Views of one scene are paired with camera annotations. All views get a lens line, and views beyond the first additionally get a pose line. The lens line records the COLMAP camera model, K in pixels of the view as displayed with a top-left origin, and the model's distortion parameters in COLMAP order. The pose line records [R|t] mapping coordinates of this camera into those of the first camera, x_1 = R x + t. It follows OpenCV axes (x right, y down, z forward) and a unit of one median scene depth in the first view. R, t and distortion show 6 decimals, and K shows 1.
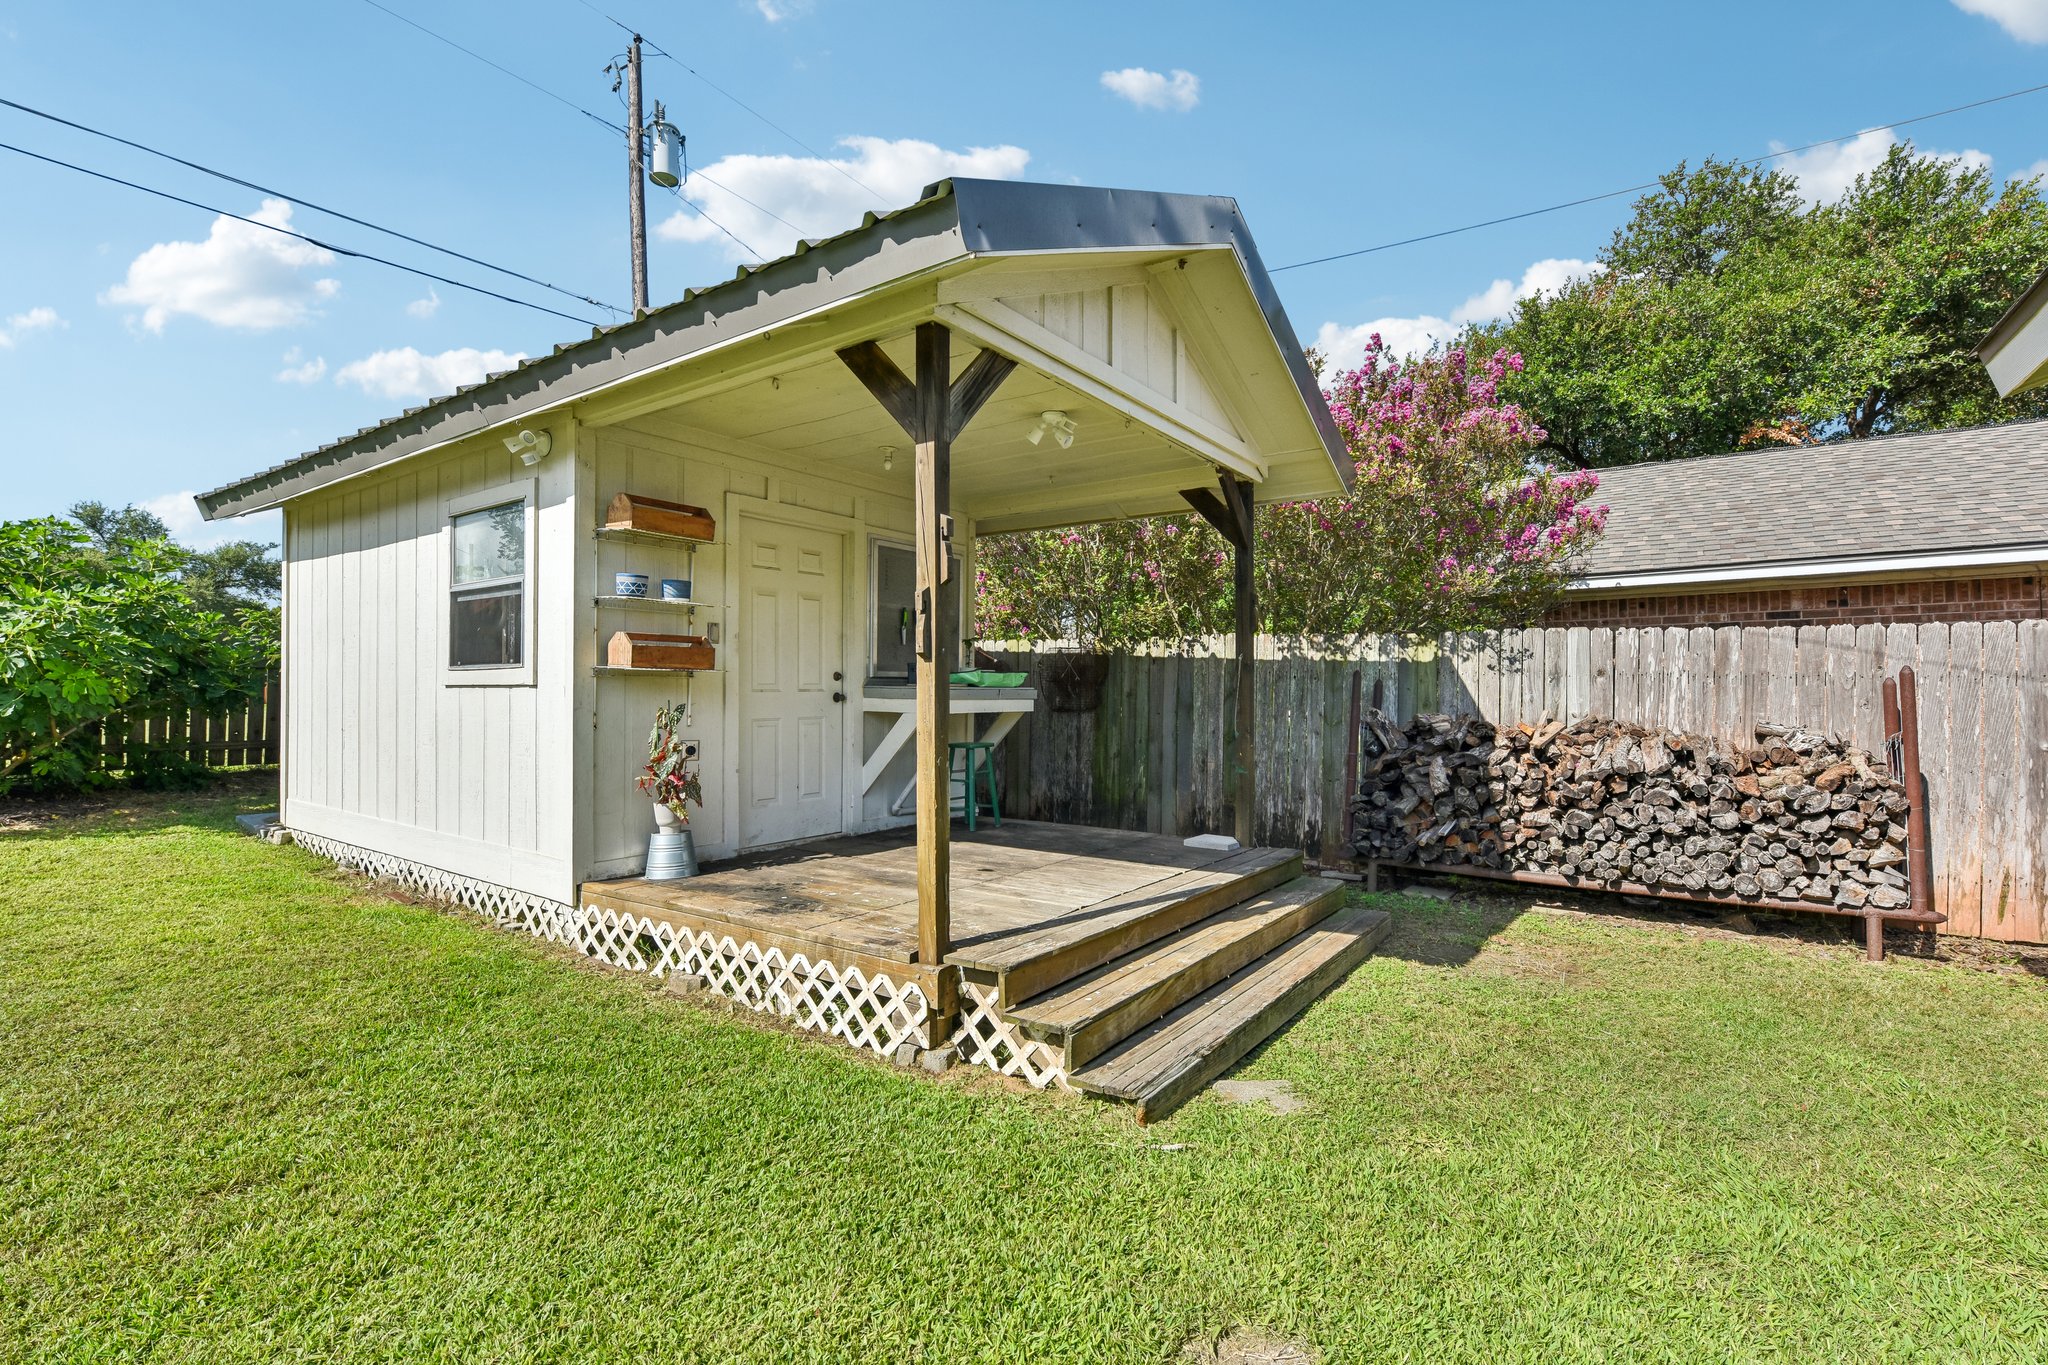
lens RADIAL K [[924.4, 0, 1015.4], [0, 924.4, 693.5], [0, 0, 1]] dist [-0.002015, -0.000658]
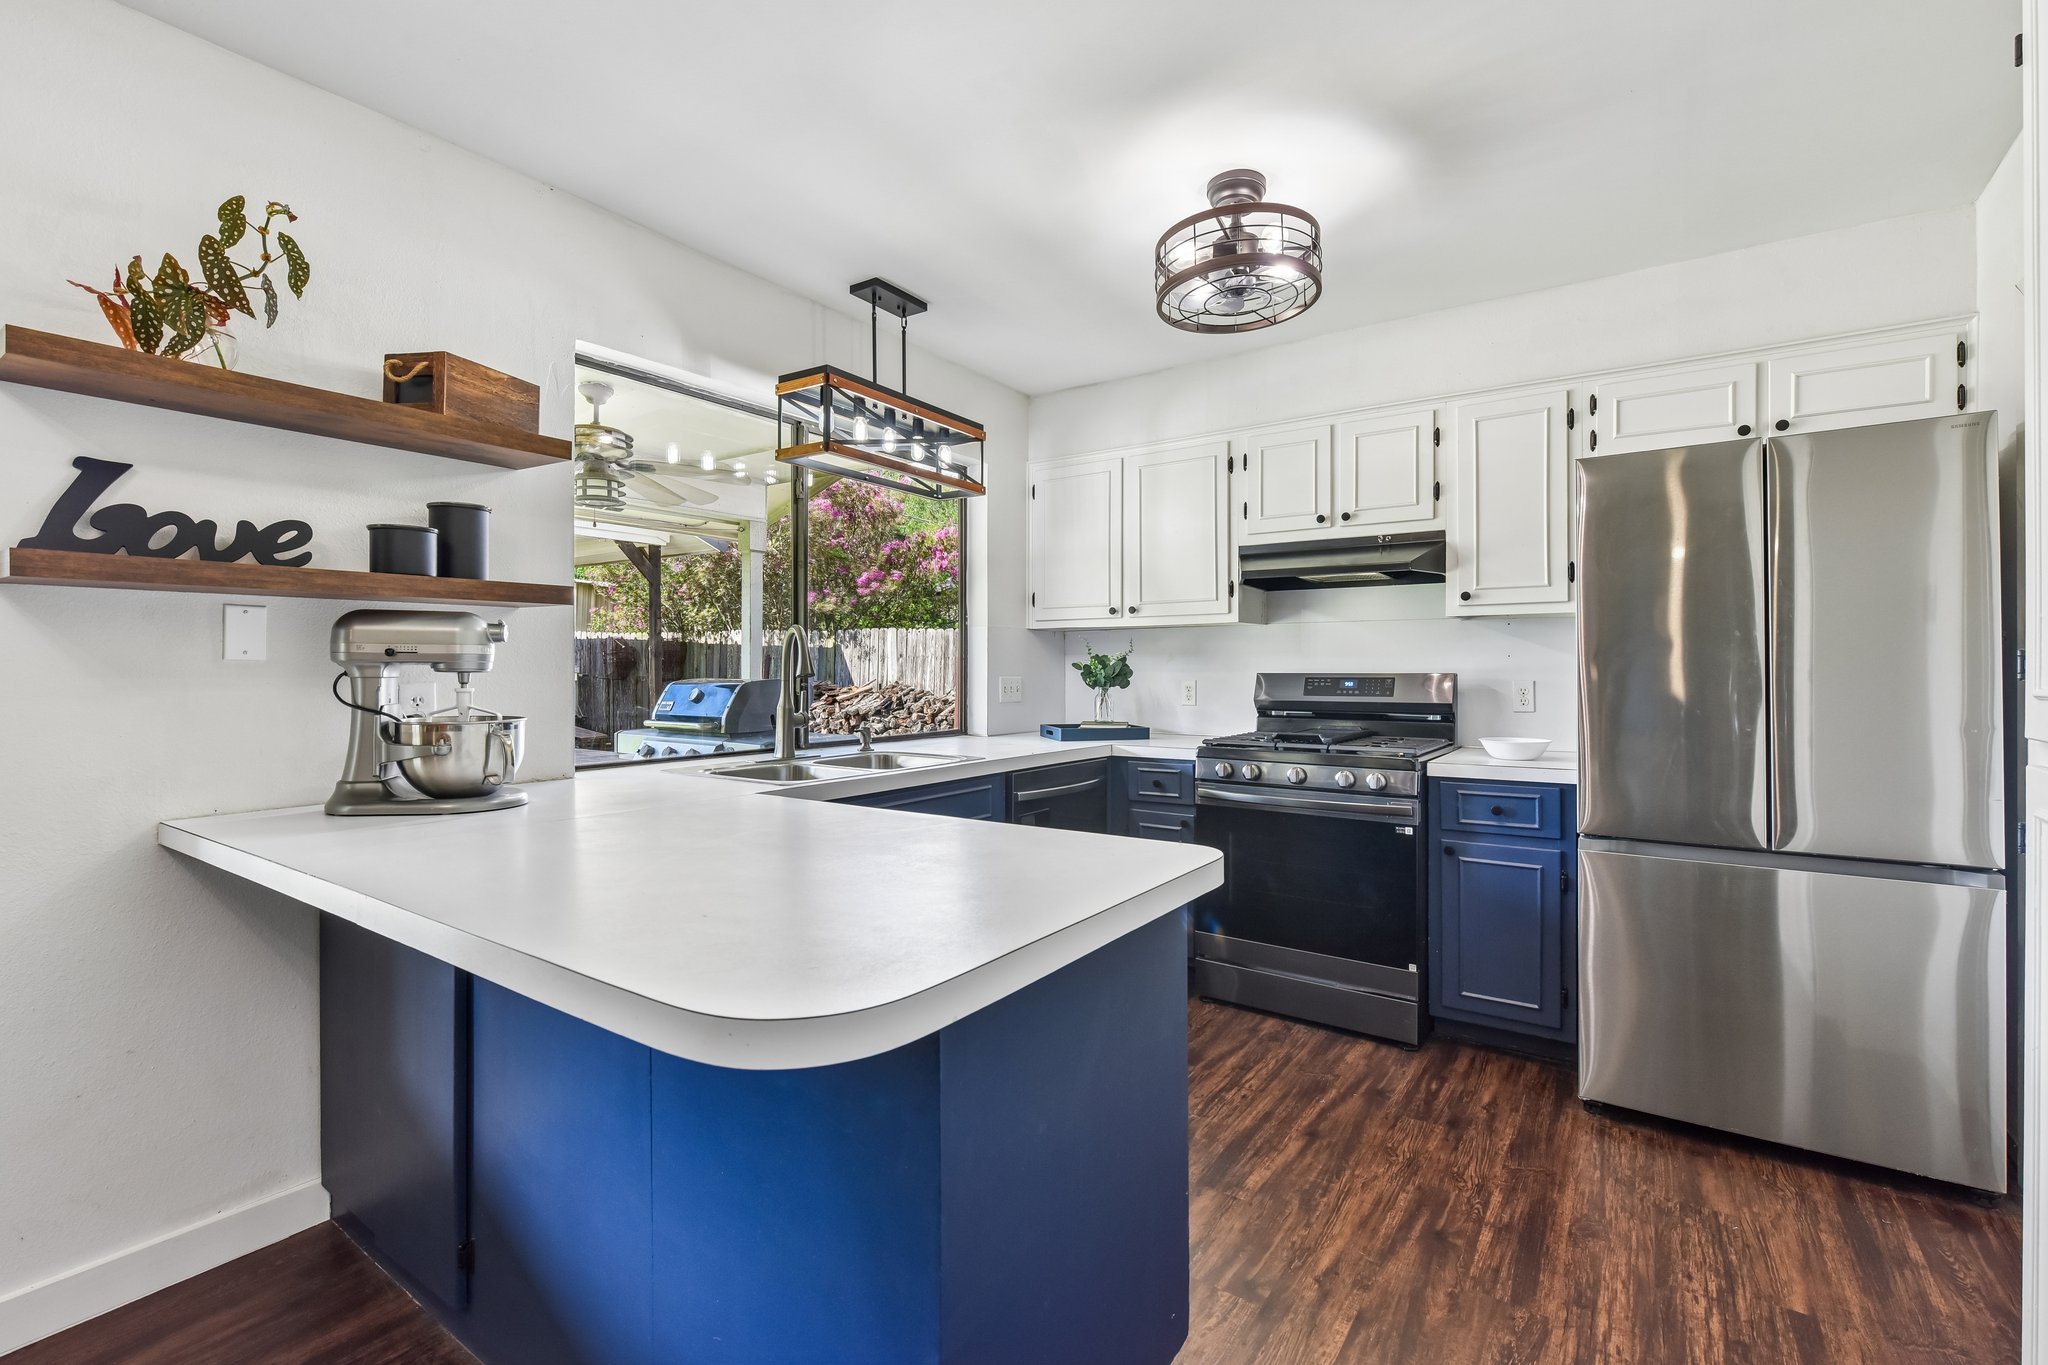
lens RADIAL K [[901.5, 0, 1029.0], [0, 901.5, 670.9], [0, 0, 1]] dist [0.002095, -0.000011]
pose [[0.999987, -0.003553, 0.003566, 0.888844], [0.003530, 0.999972, 0.006579, -0.006067], [-0.003589, -0.006567, 0.999972, -0.628355]]
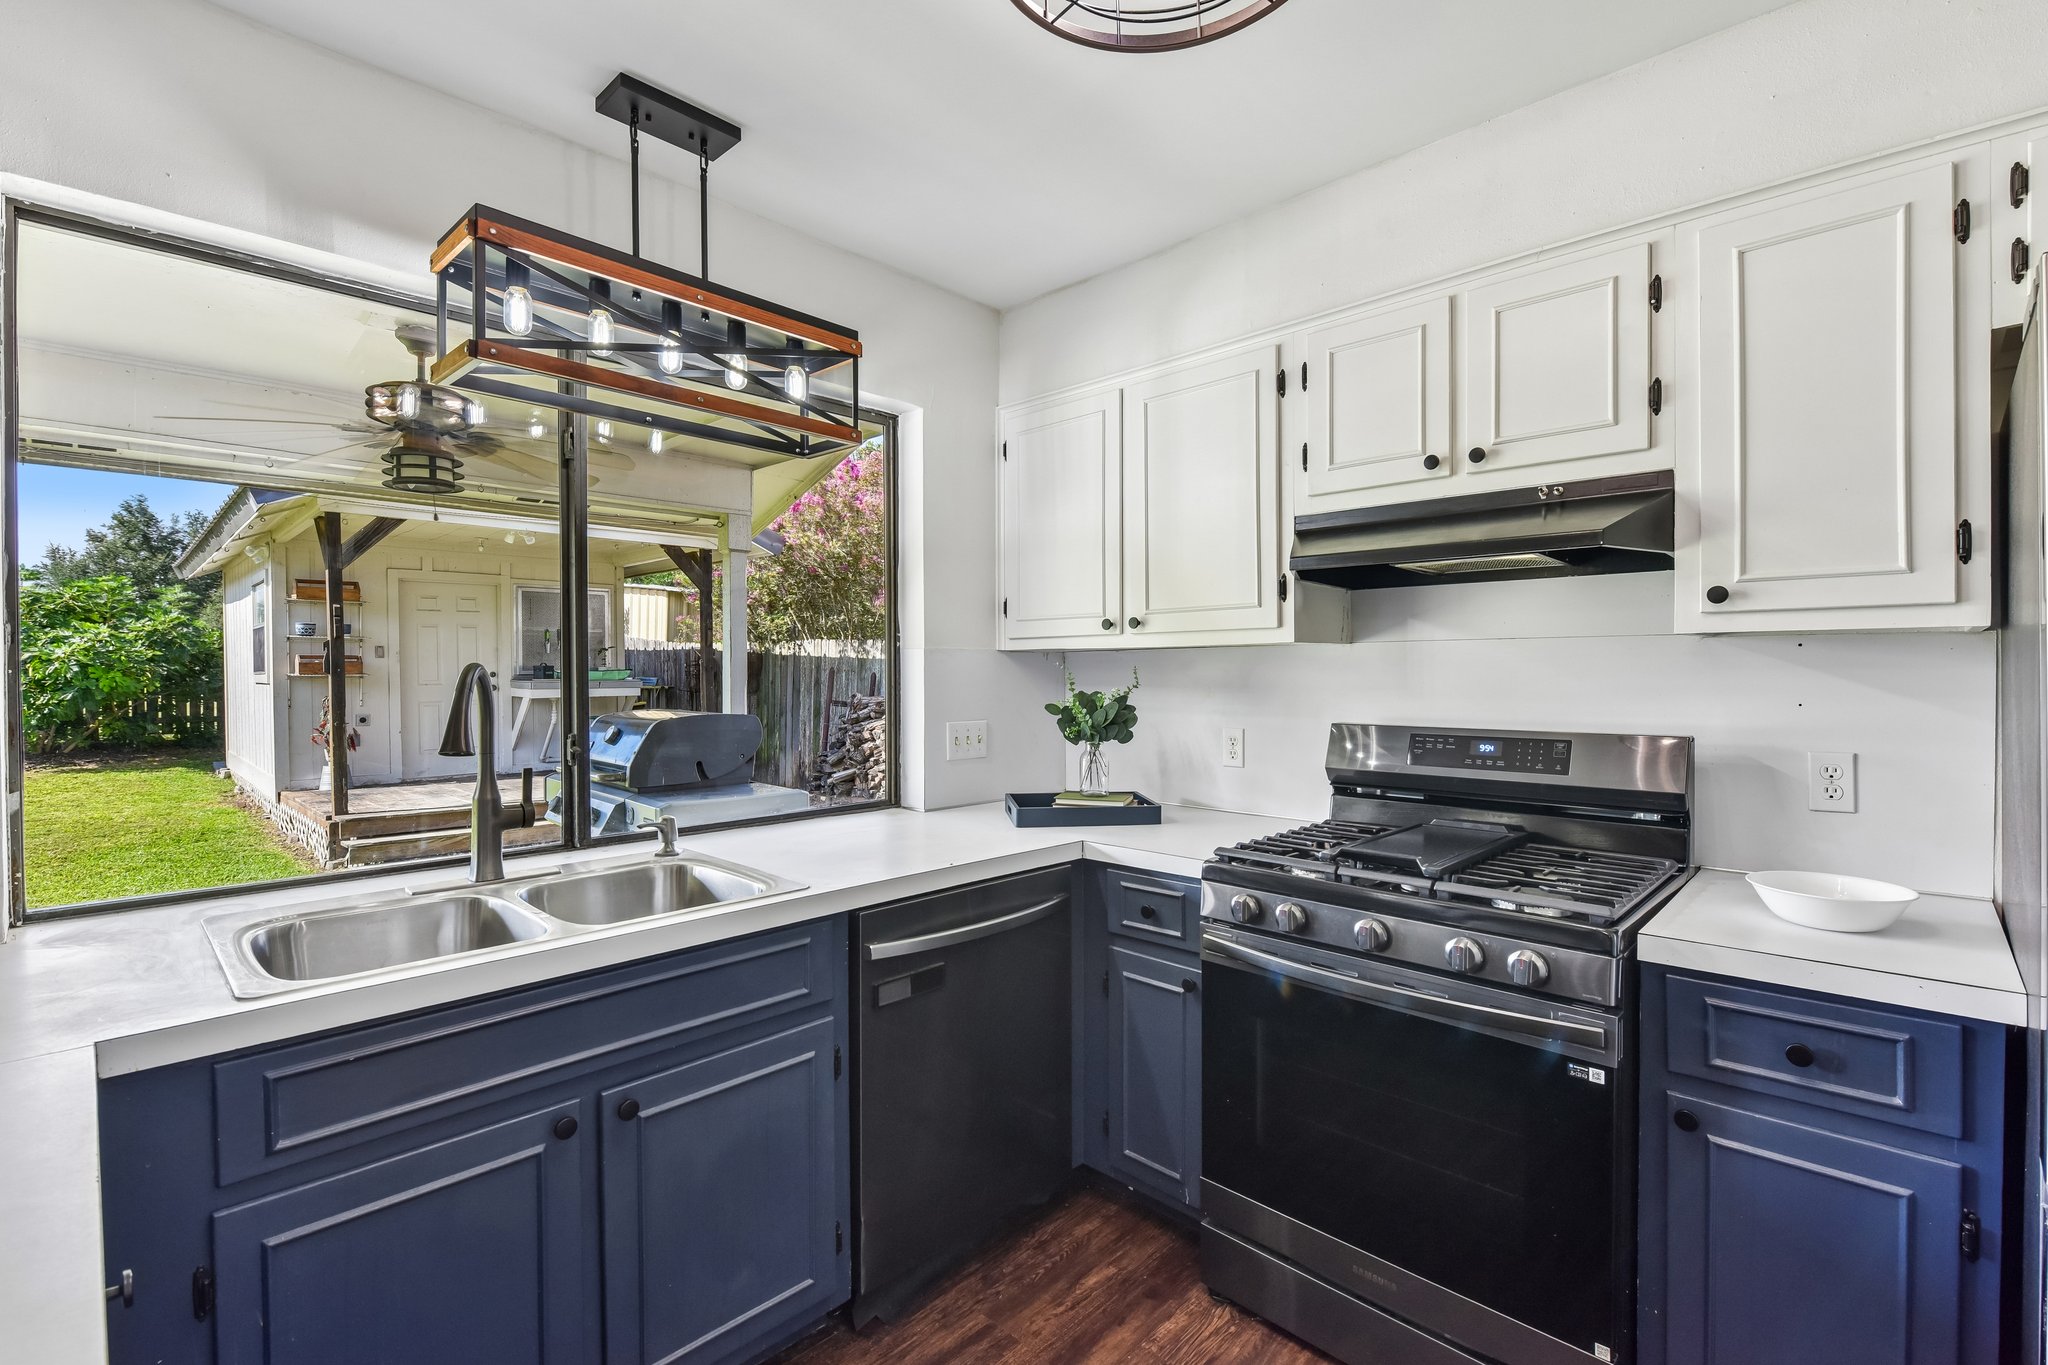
lens RADIAL K [[926.6, 0, 1024.0], [0, 926.6, 682.5], [0, 0, 1]] dist [-0.004860, -0.001557]
pose [[0.988141, -0.005508, -0.153451, 0.968177], [0.007889, 0.999858, 0.014913, -0.021884], [0.153347, -0.015946, 0.988044, -0.442216]]
